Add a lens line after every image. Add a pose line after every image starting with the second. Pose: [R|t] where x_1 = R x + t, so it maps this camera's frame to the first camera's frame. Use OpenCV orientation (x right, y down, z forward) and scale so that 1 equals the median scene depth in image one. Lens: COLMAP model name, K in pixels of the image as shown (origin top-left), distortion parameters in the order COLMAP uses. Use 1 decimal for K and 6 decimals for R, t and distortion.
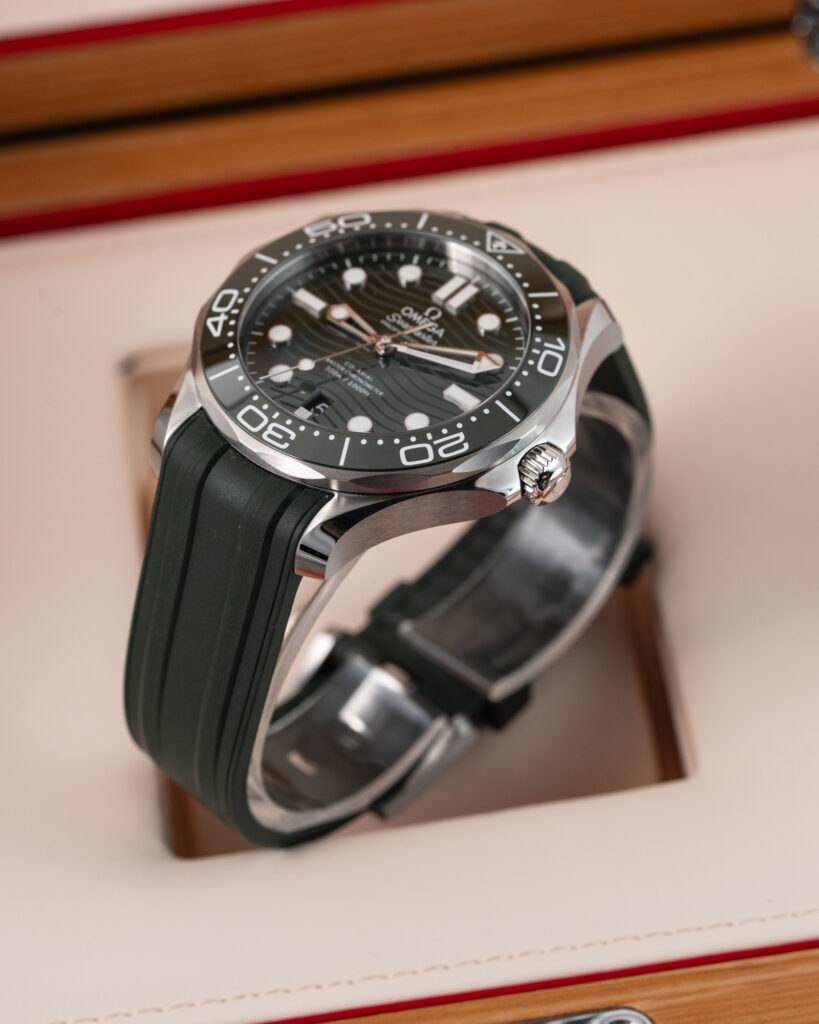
lens RADIAL K [[4595.3, 0, 409.0], [0, 4595.3, 510.7], [0, 0, 1]] dist [0.032047, 0.000000]
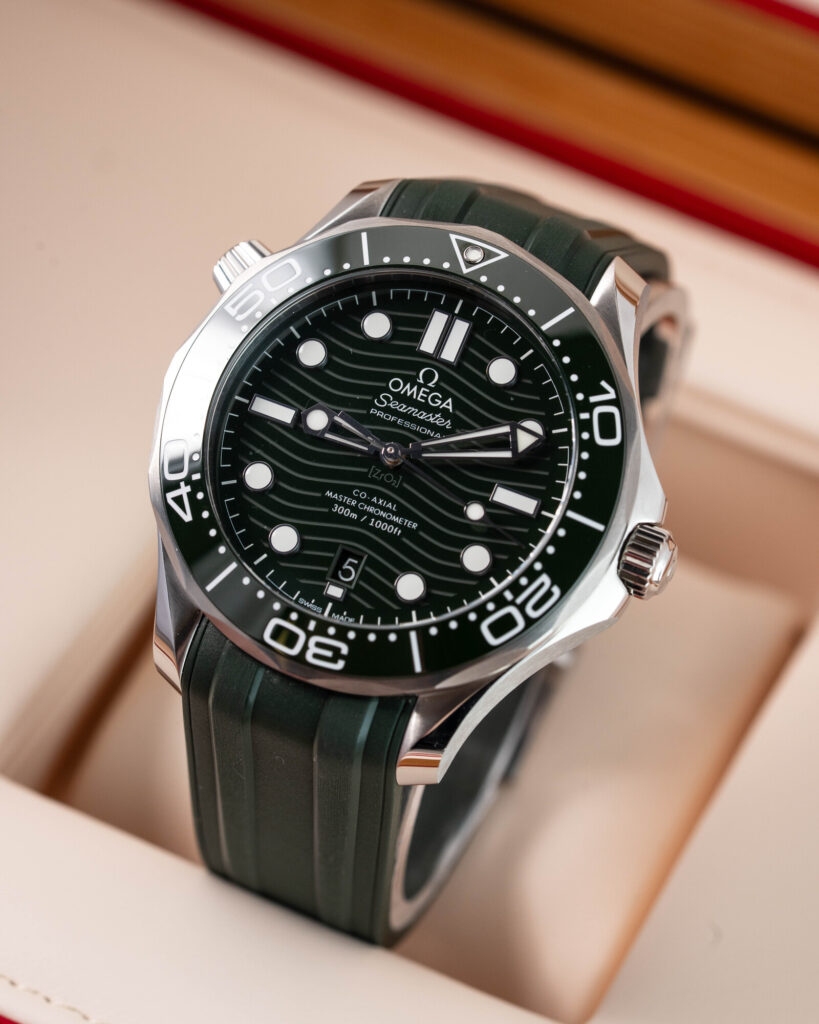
lens RADIAL K [[4595.3, 0, 408.4], [0, 4595.3, 514.1], [0, 0, 1]] dist [0.032047, 0.000000]
pose [[0.935366, -0.353217, 0.018139, -0.020744], [0.310195, 0.843917, 0.437703, -0.373217], [-0.169912, -0.403785, 0.898937, 0.290131]]
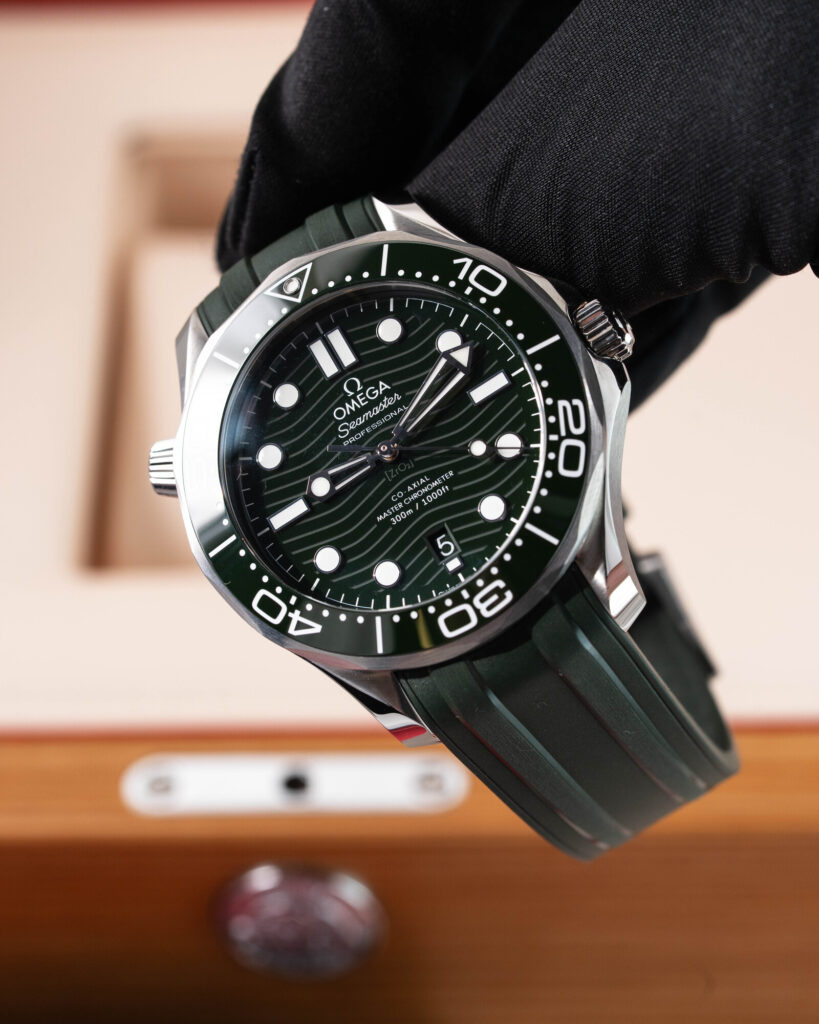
lens RADIAL K [[4595.3, 0, 410.6], [0, 4595.3, 514.8], [0, 0, 1]] dist [0.032047, 0.000000]
pose [[0.302602, -0.941242, 0.149983, -0.147156], [0.846466, 0.337723, 0.411629, -0.389665], [-0.438095, 0.002395, 0.898925, 0.215539]]
